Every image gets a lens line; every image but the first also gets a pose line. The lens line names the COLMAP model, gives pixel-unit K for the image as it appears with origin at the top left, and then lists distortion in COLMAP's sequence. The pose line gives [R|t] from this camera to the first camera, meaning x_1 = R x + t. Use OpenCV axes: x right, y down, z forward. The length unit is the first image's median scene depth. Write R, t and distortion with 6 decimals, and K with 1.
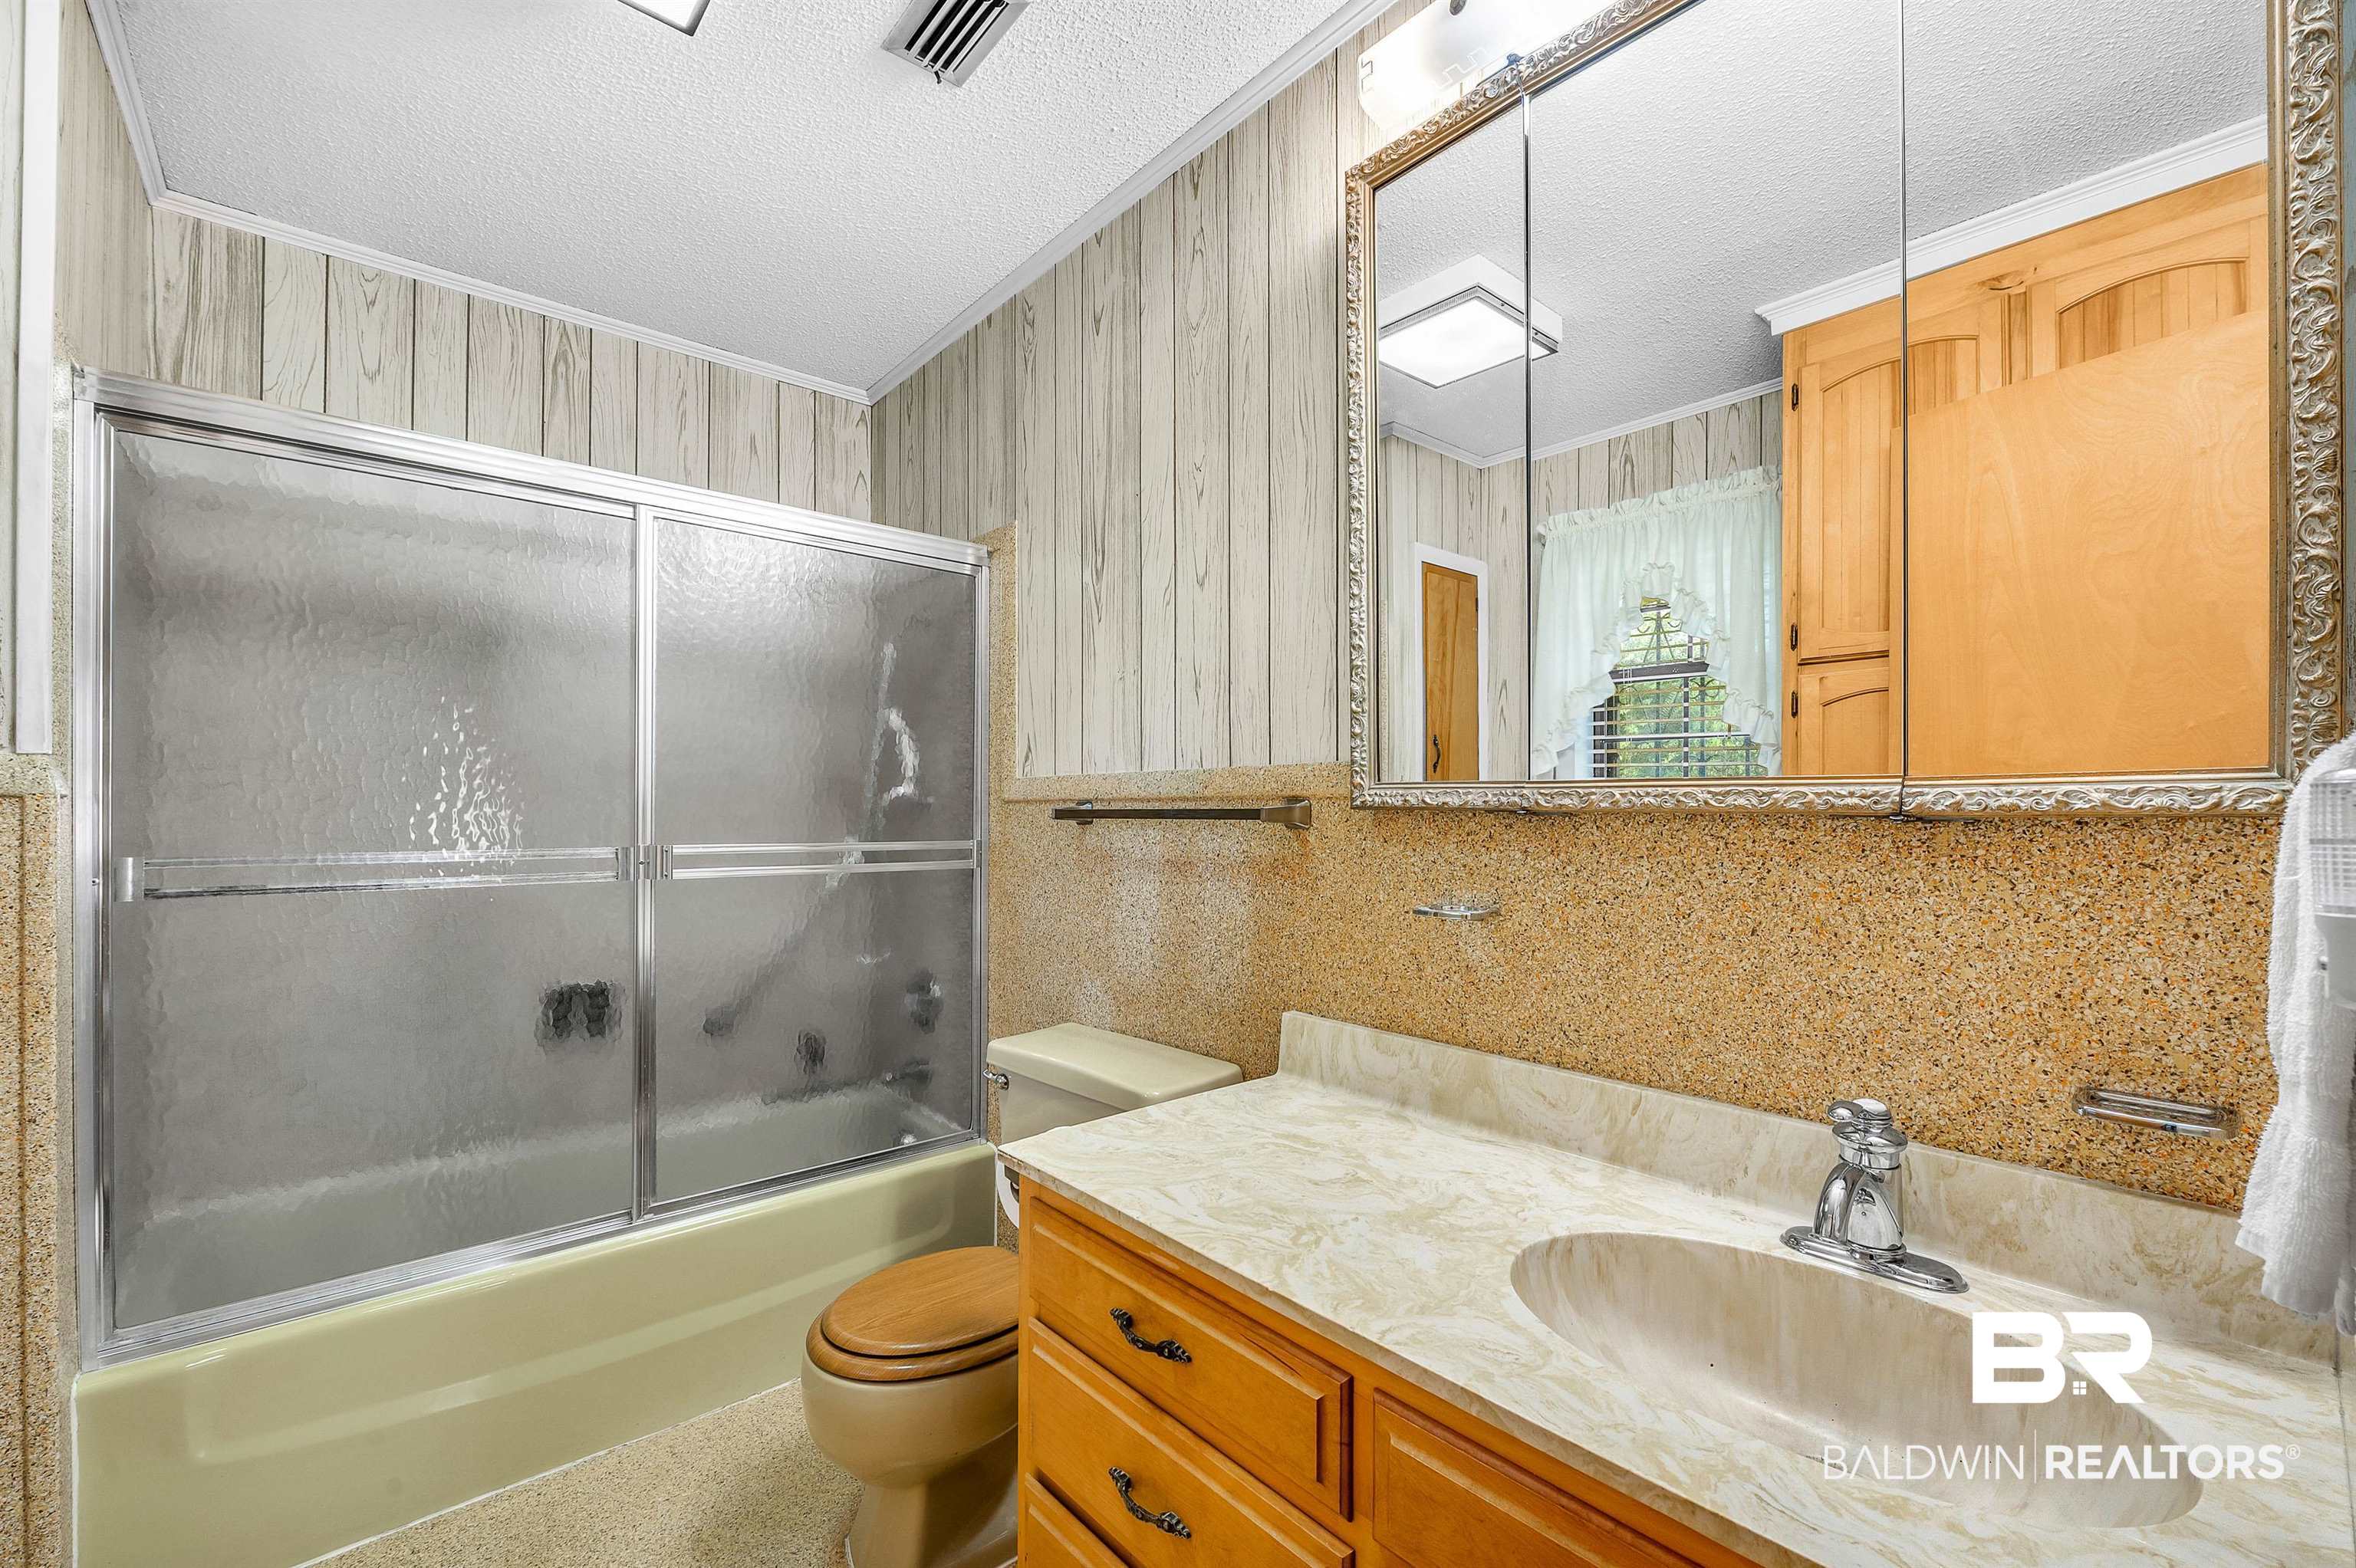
lens RADIAL K [[940.3, 0, 1183.9], [0, 940.3, 814.3], [0, 0, 1]] dist [-0.001529, -0.000107]
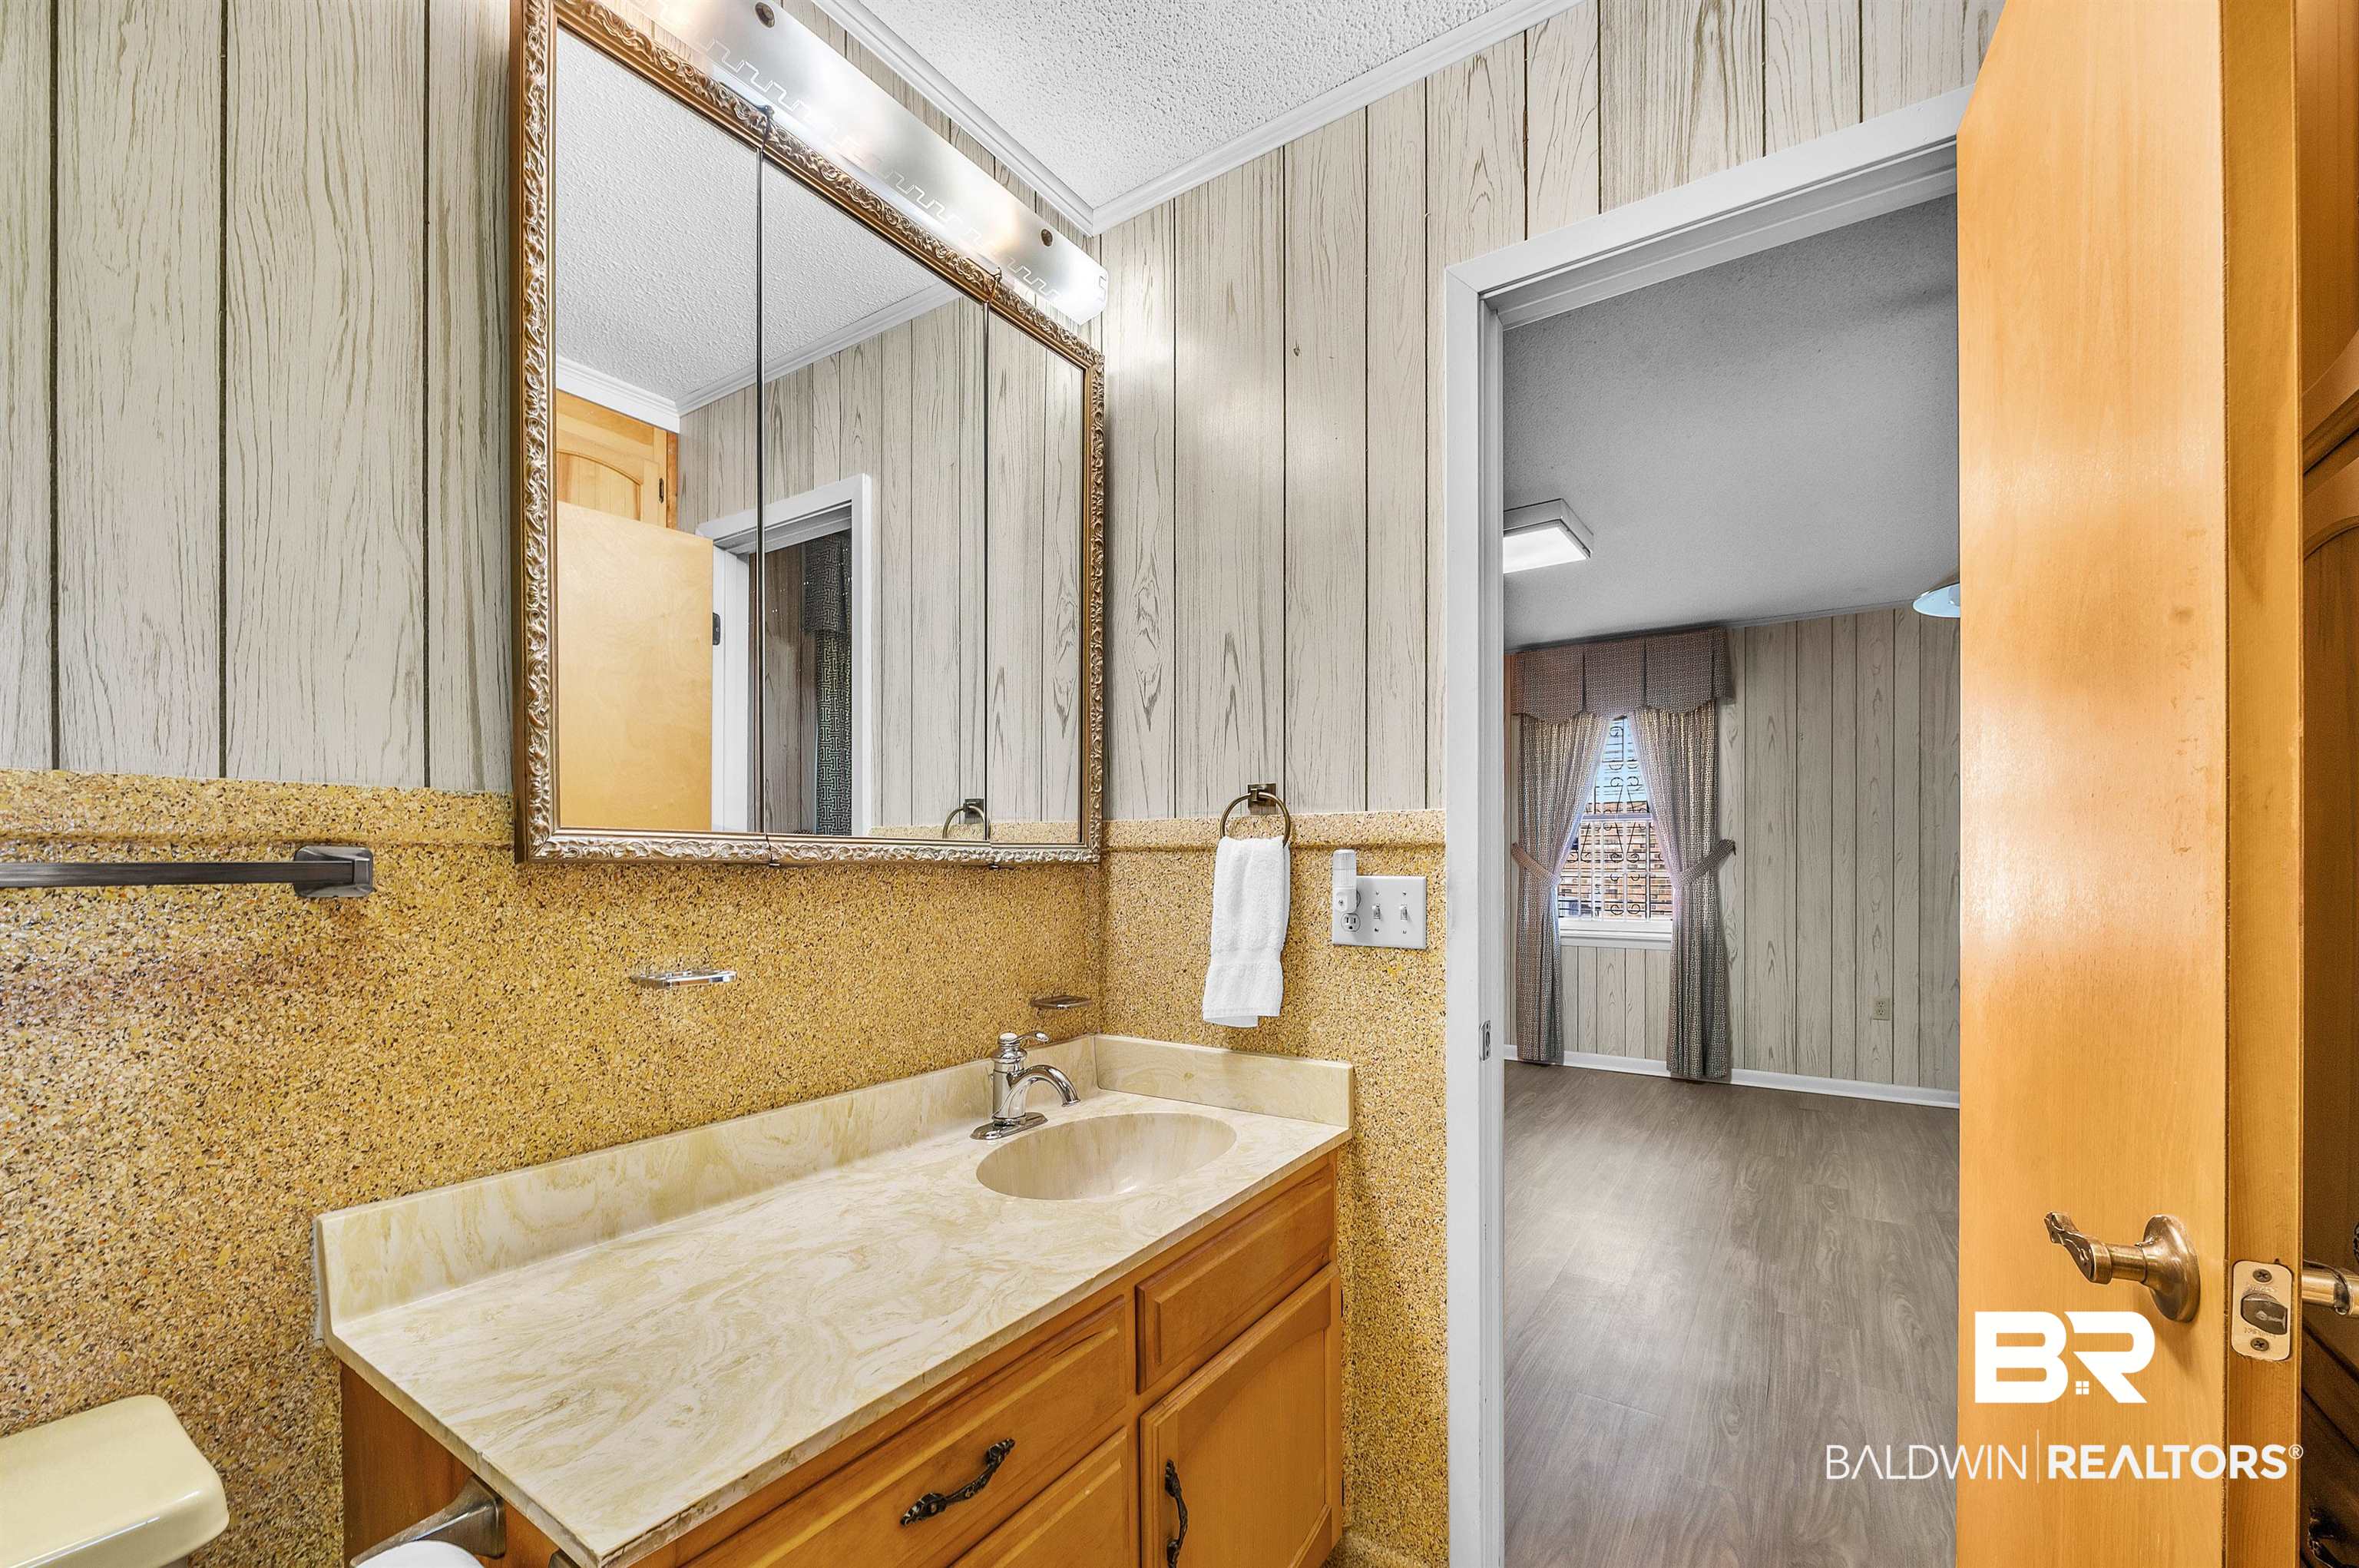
lens RADIAL K [[943.2, 0, 1214.5], [0, 943.2, 860.7], [0, 0, 1]] dist [-0.001229, -0.000272]
pose [[-0.260595, -0.007330, 0.965420, -0.751164], [-0.001683, 0.999973, 0.007138, -0.015450], [-0.965447, 0.000235, -0.260600, 0.808707]]
